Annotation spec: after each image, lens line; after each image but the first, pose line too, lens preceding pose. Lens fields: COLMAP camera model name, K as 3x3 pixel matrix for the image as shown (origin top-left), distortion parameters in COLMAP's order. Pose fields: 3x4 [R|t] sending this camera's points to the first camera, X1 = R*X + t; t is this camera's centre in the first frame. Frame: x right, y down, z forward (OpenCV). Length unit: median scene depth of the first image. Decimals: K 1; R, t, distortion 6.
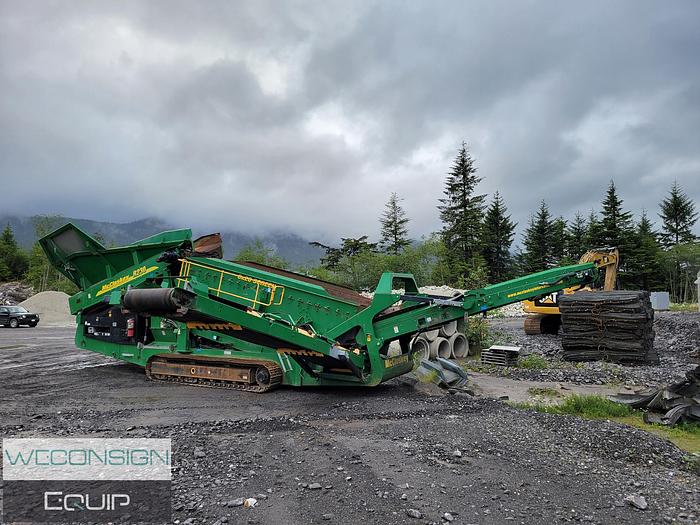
lens RADIAL K [[523.3, 0, 353.7], [0, 523.3, 263.1], [0, 0, 1]] dist [0.034007, -0.008596]
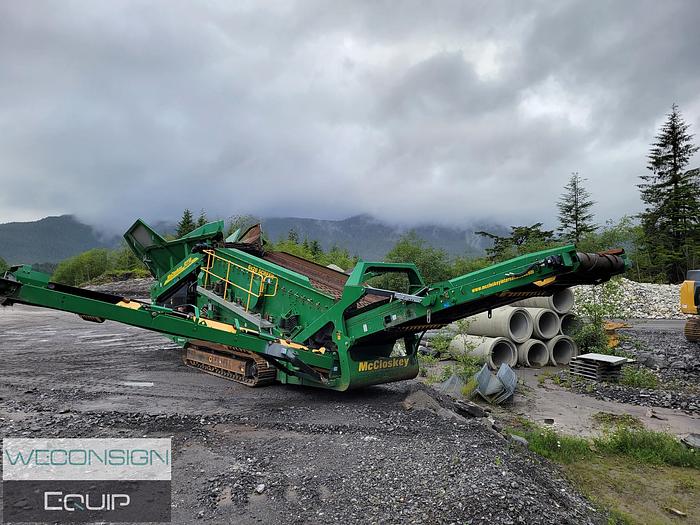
lens RADIAL K [[517.7, 0, 348.7], [0, 517.7, 266.4], [0, 0, 1]] dist [0.046217, -0.007043]
pose [[0.921104, -0.002454, -0.389309, 0.316891], [0.011080, 0.999740, 0.019914, 0.007065], [0.389159, -0.022656, 0.920892, 0.169362]]
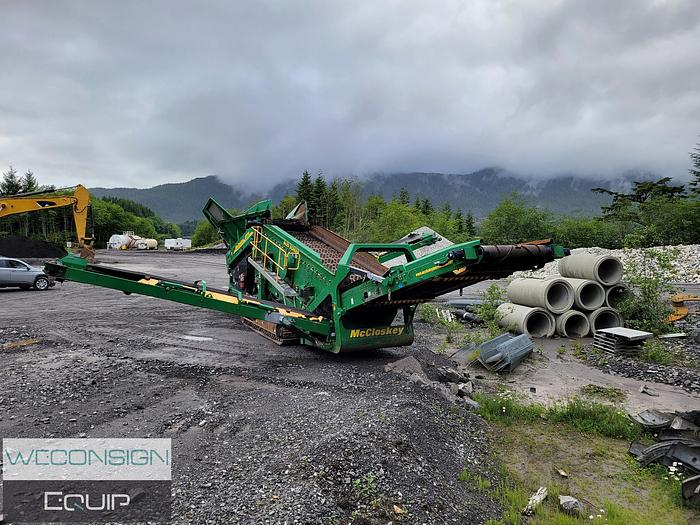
lens RADIAL K [[520.2, 0, 358.5], [0, 520.2, 269.7], [0, 0, 1]] dist [0.045647, -0.003332]
pose [[0.810975, 0.046724, -0.583212, 0.544988], [0.020032, 0.994004, 0.107489, -0.032316], [0.584737, -0.098854, 0.805177, 0.174297]]
